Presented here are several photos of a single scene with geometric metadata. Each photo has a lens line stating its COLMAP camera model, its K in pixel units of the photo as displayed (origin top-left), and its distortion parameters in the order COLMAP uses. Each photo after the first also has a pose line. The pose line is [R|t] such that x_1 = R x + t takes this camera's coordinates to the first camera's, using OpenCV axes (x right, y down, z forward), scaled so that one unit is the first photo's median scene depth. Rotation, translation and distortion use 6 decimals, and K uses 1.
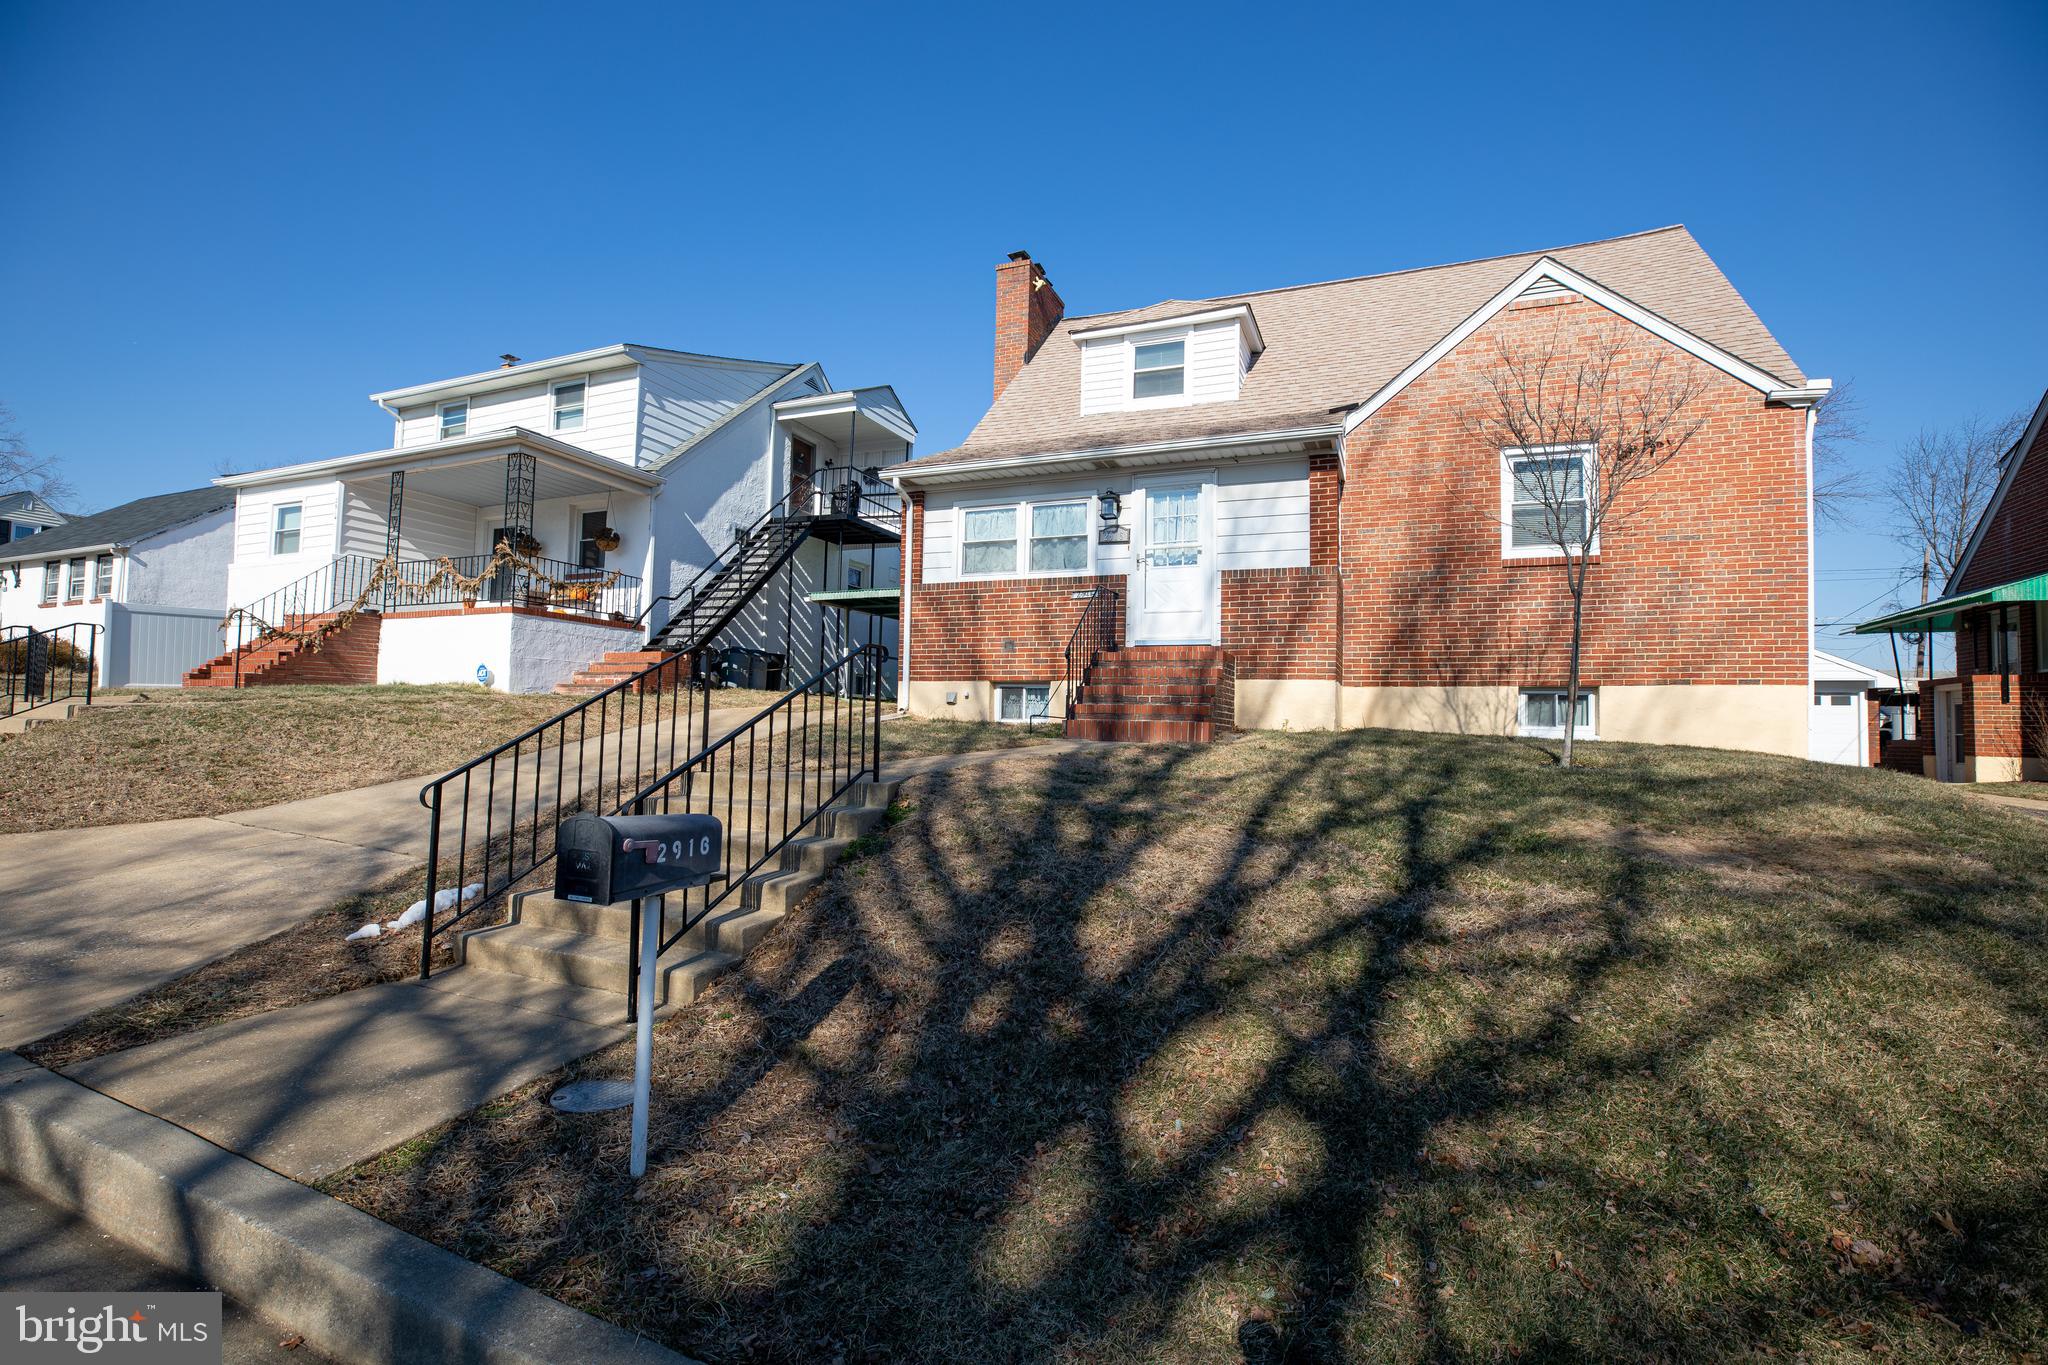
lens RADIAL K [[930.7, 0, 1024.0], [0, 930.7, 682.5], [0, 0, 1]] dist [-0.039753, 0.010623]
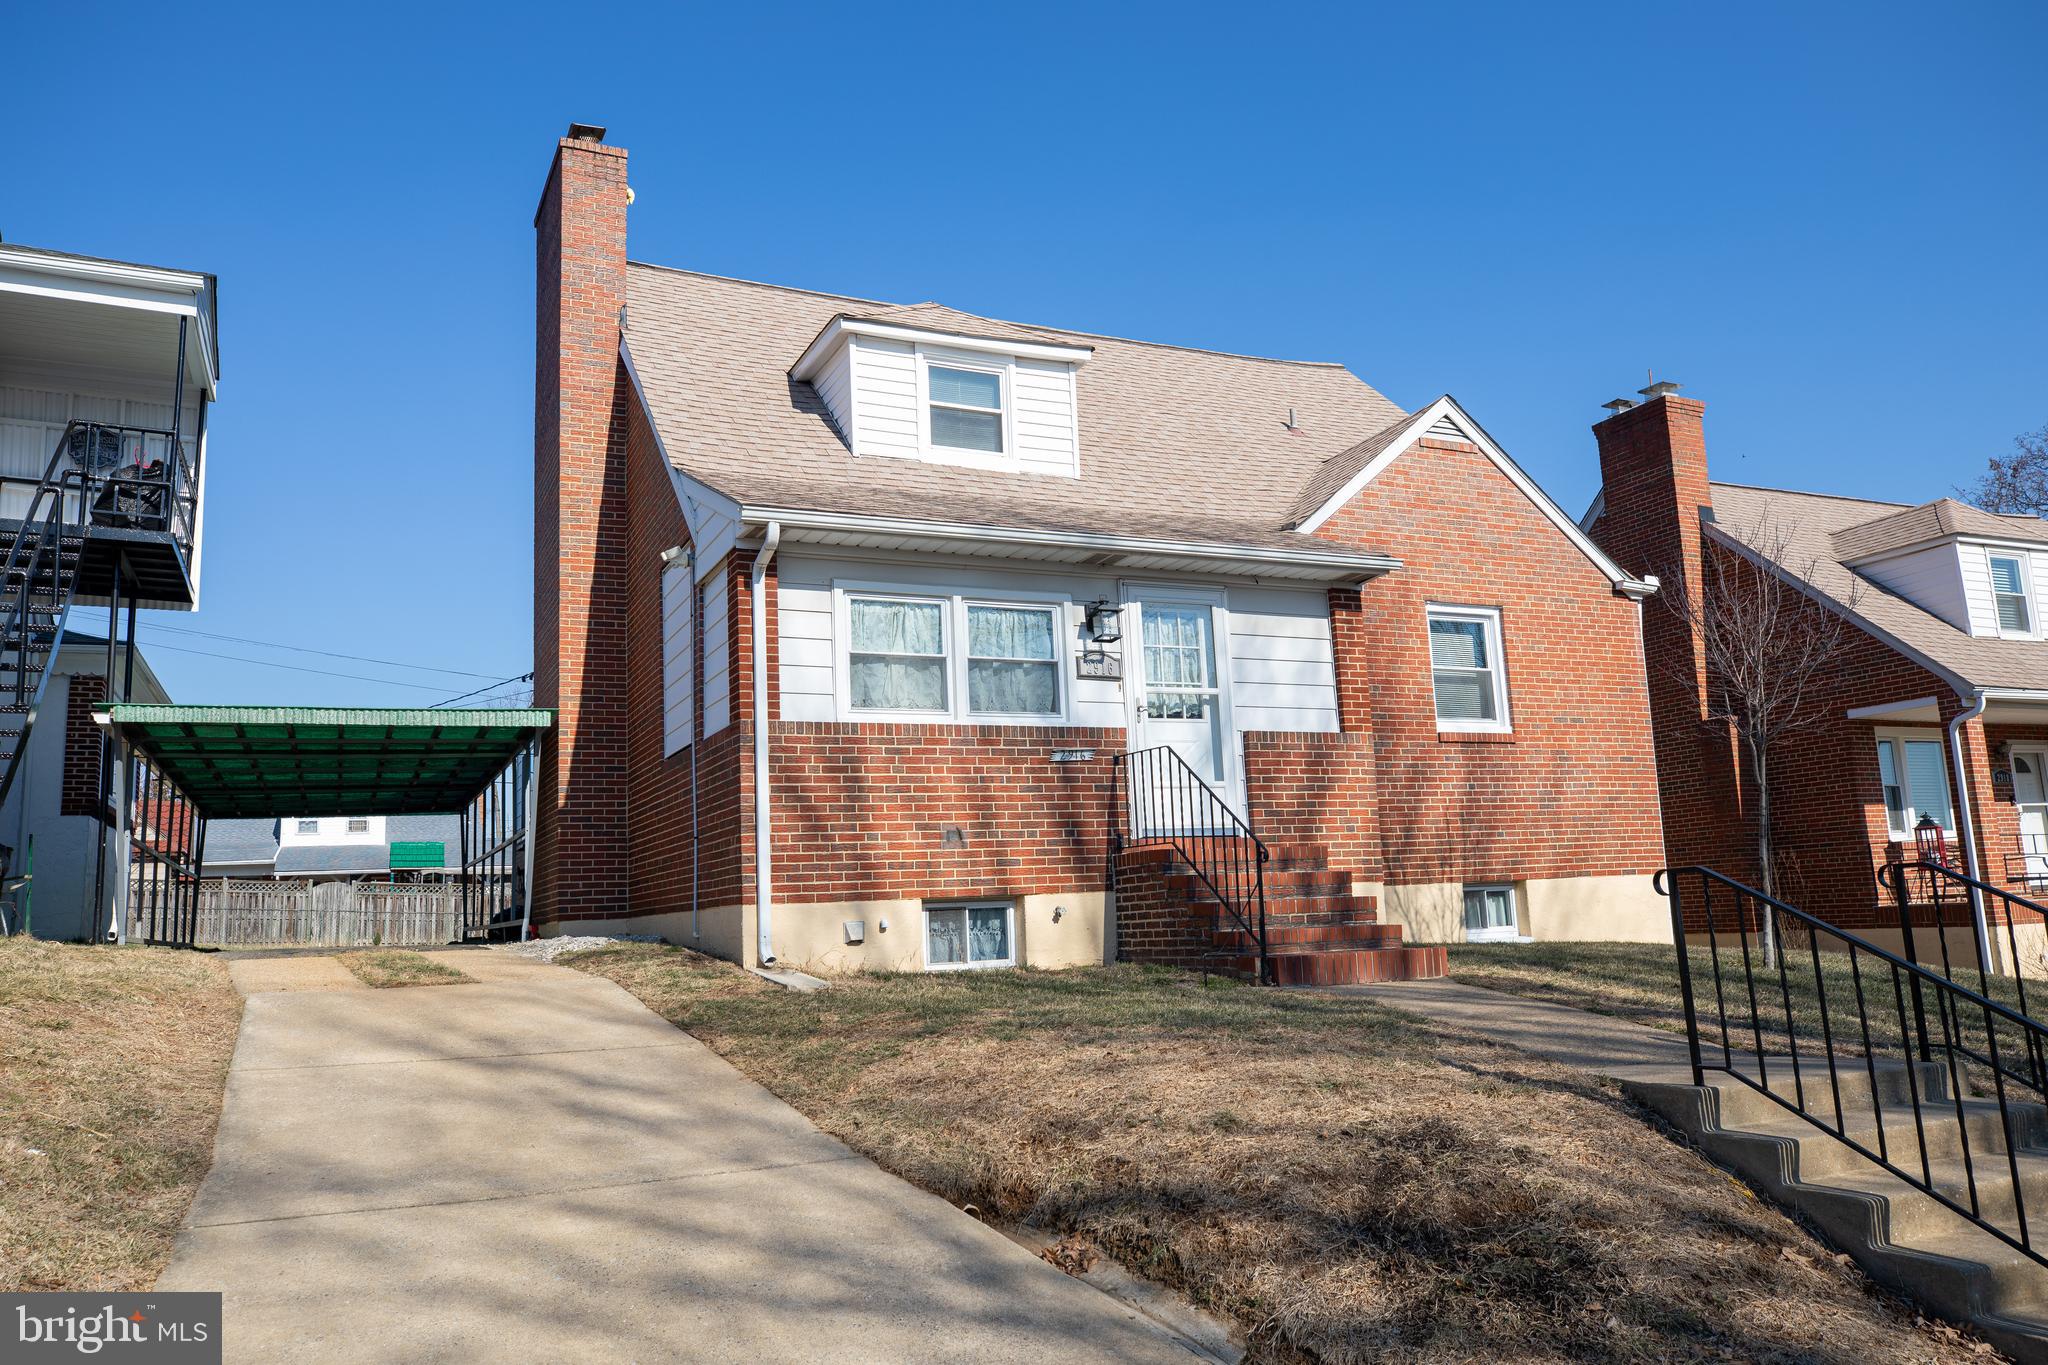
lens RADIAL K [[1468.2, 0, 1024.0], [0, 1468.2, 682.5], [0, 0, 1]] dist [0.001208, 0.025730]
pose [[0.673066, 0.071333, 0.736134, -0.669892], [0.020660, 0.993136, -0.115126, -0.028587], [-0.739293, 0.092696, 0.666973, 0.339767]]
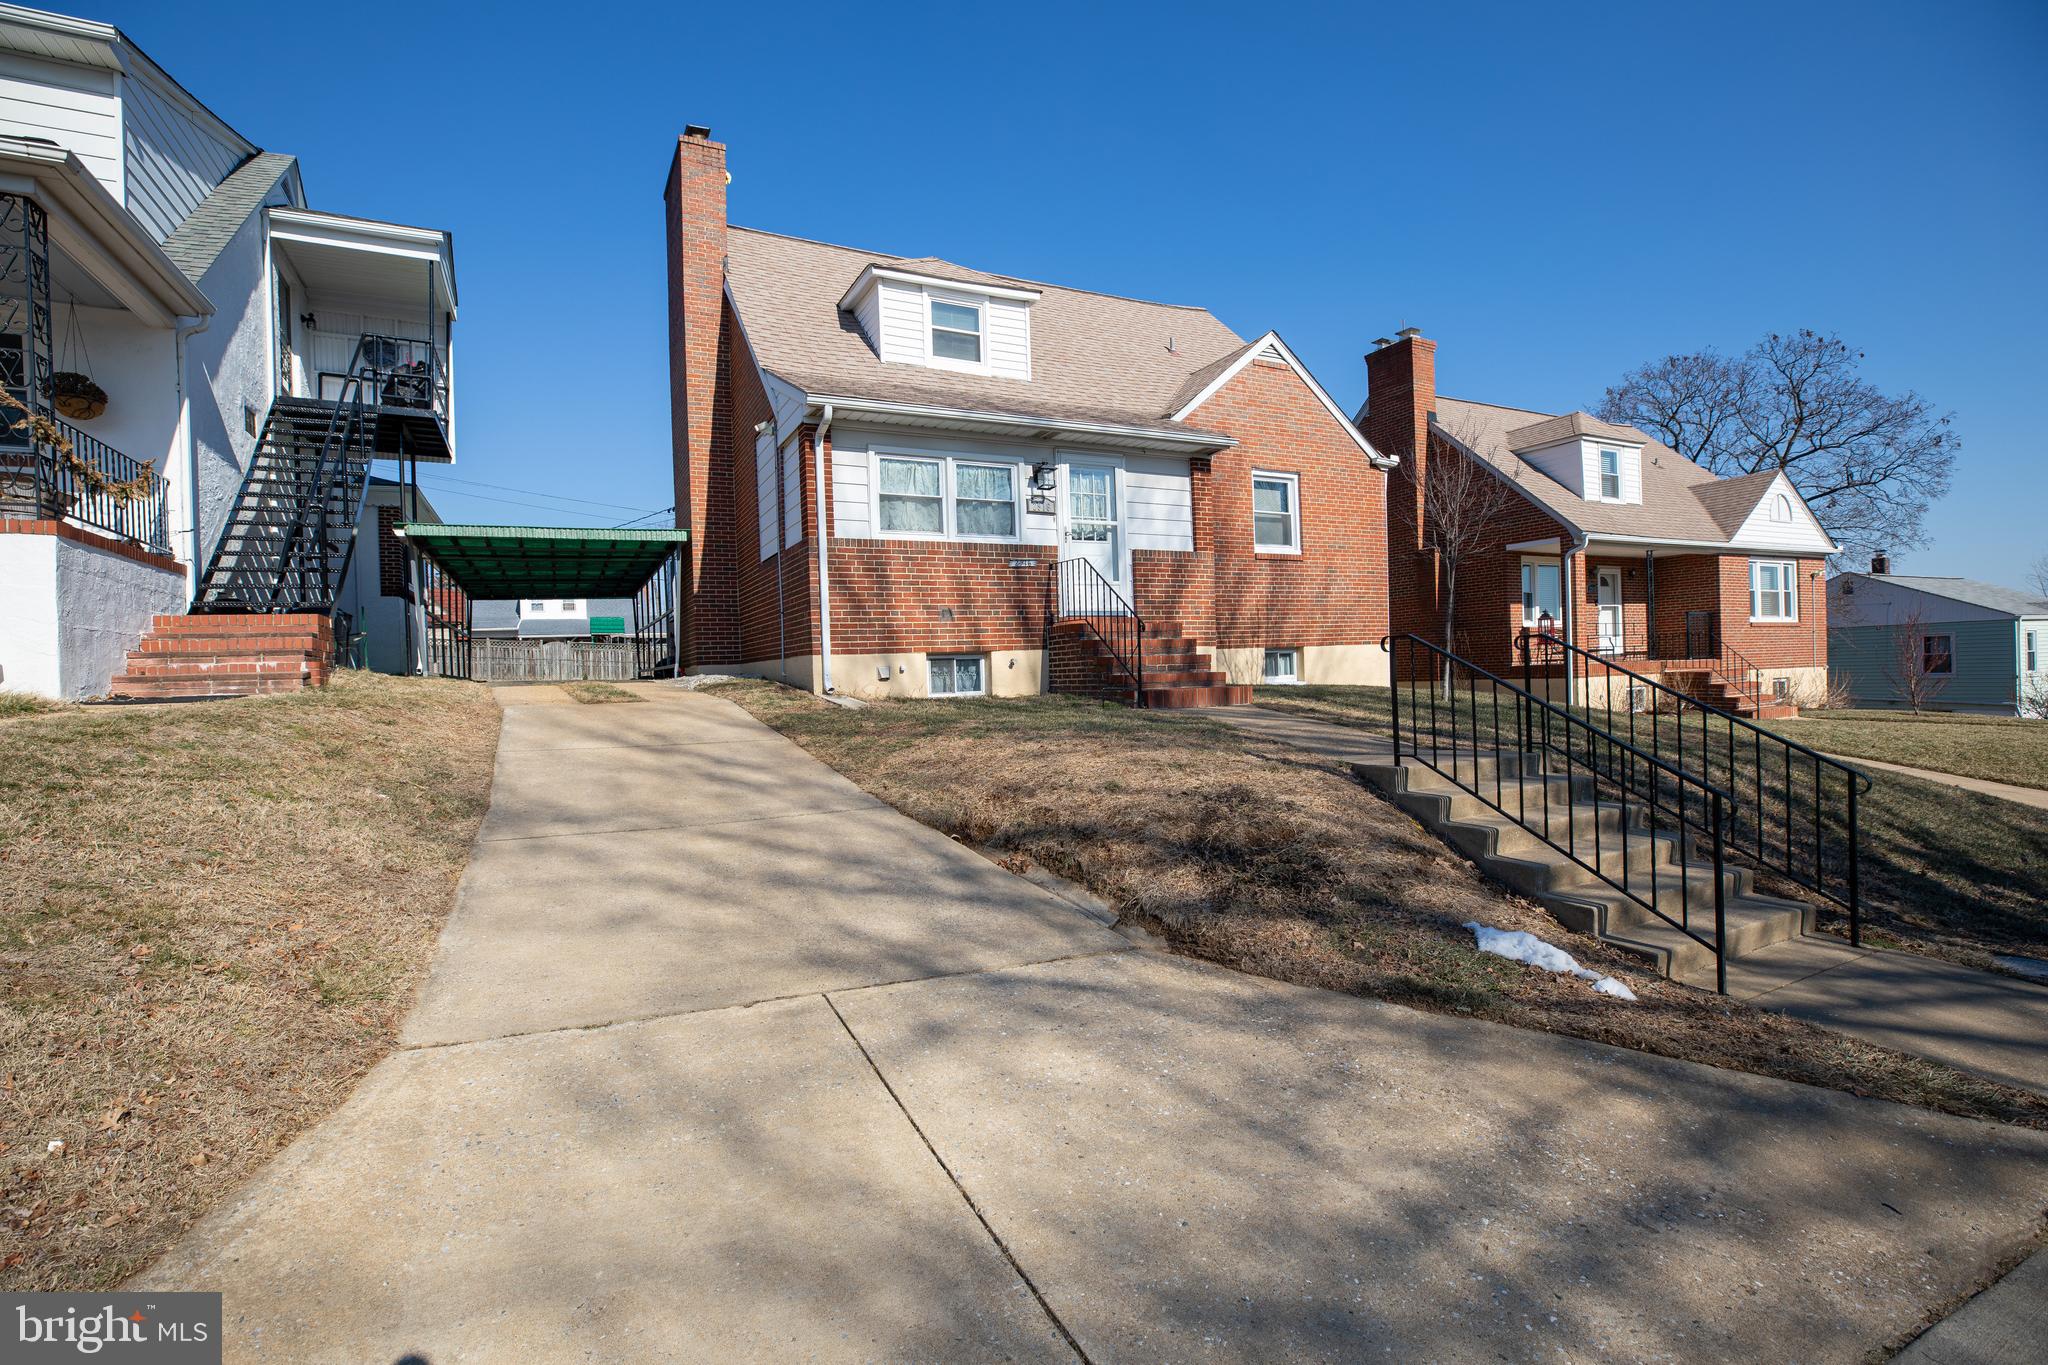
lens RADIAL K [[930.7, 0, 1024.0], [0, 930.7, 682.5], [0, 0, 1]] dist [-0.039753, 0.010623]
pose [[0.648480, -0.048892, 0.759660, -0.665600], [0.008585, 0.998342, 0.056925, -0.023329], [-0.761183, -0.030393, 0.647824, 0.340949]]
